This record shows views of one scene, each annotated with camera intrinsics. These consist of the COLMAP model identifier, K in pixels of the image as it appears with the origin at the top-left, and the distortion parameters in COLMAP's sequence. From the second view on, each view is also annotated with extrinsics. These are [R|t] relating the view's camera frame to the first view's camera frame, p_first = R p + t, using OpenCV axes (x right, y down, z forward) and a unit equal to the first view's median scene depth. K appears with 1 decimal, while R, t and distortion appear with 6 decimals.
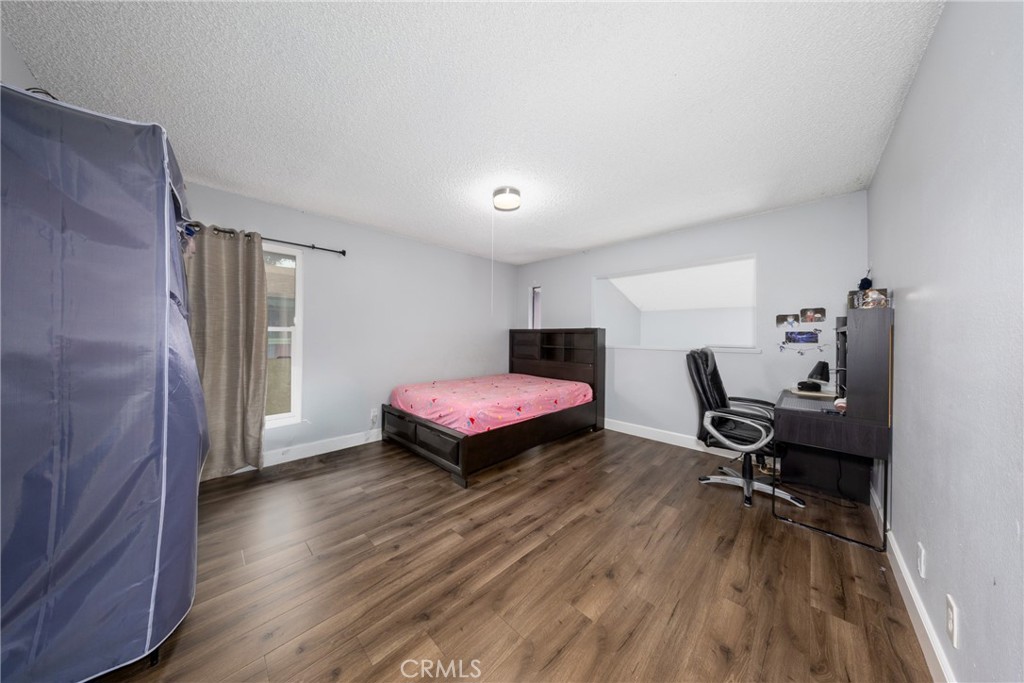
lens RADIAL K [[306.4, 0, 511.6], [0, 306.4, 335.5], [0, 0, 1]] dist [-0.000486, 0.000022]
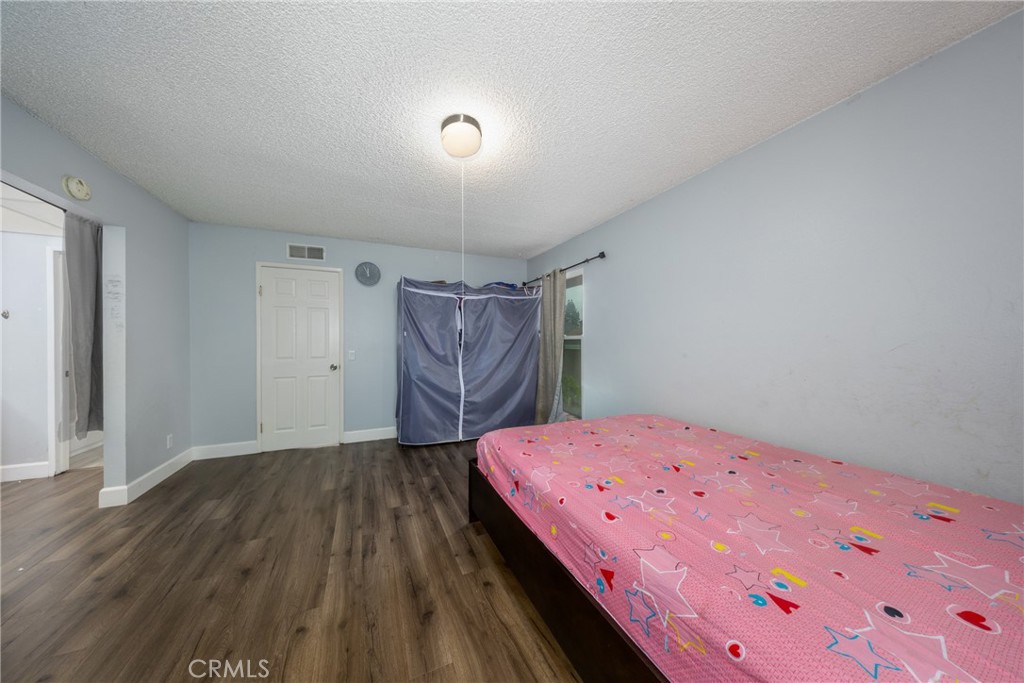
lens RADIAL K [[306.4, 0, 492.8], [0, 306.4, 341.9], [0, 0, 1]] dist [-0.000486, 0.000022]
pose [[-0.389482, -0.000680, -0.921034, 0.756990], [0.002077, 0.999997, -0.001616, 0.000868], [0.921032, -0.002542, -0.389479, 1.730367]]
